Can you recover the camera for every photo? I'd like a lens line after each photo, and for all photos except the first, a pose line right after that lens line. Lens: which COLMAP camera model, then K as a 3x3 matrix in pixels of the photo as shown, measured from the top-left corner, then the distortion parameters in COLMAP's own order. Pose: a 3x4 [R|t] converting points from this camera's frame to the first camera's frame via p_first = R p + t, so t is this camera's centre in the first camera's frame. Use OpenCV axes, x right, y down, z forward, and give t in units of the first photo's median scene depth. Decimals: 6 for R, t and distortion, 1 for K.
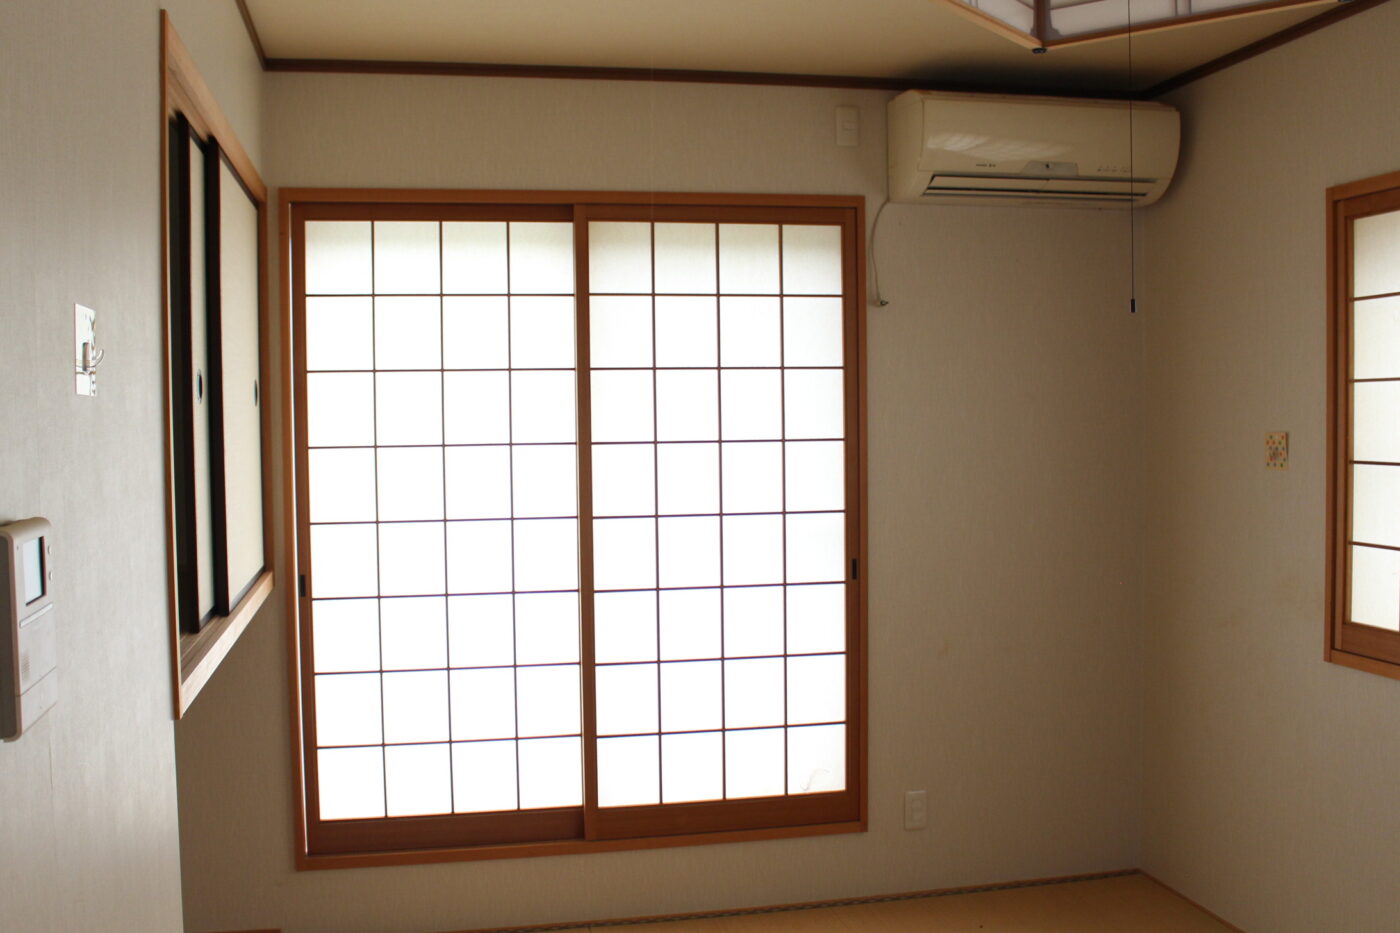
lens RADIAL K [[1349.6, 0, 700.0], [0, 1349.6, 466.5], [0, 0, 1]] dist [-0.161769, 0.149878]
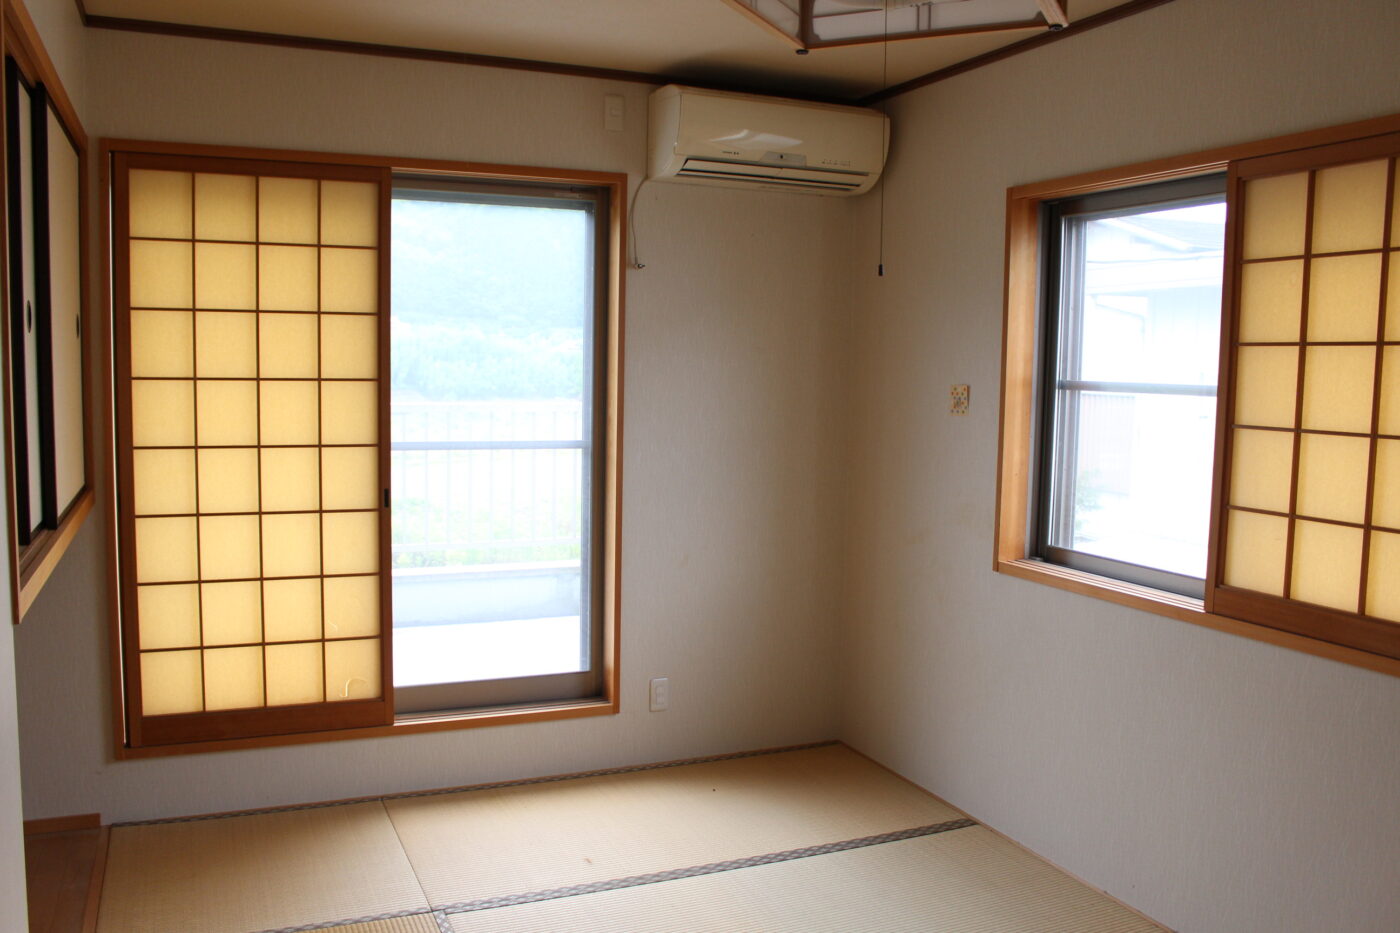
lens RADIAL K [[1148.8, 0, 700.0], [0, 1148.8, 466.5], [0, 0, 1]] dist [-0.092611, 0.005887]
pose [[0.979996, 0.013704, 0.198547, 0.178133], [-0.024245, 0.998417, 0.050756, -0.003286], [-0.197537, -0.054554, 0.978776, 0.033668]]
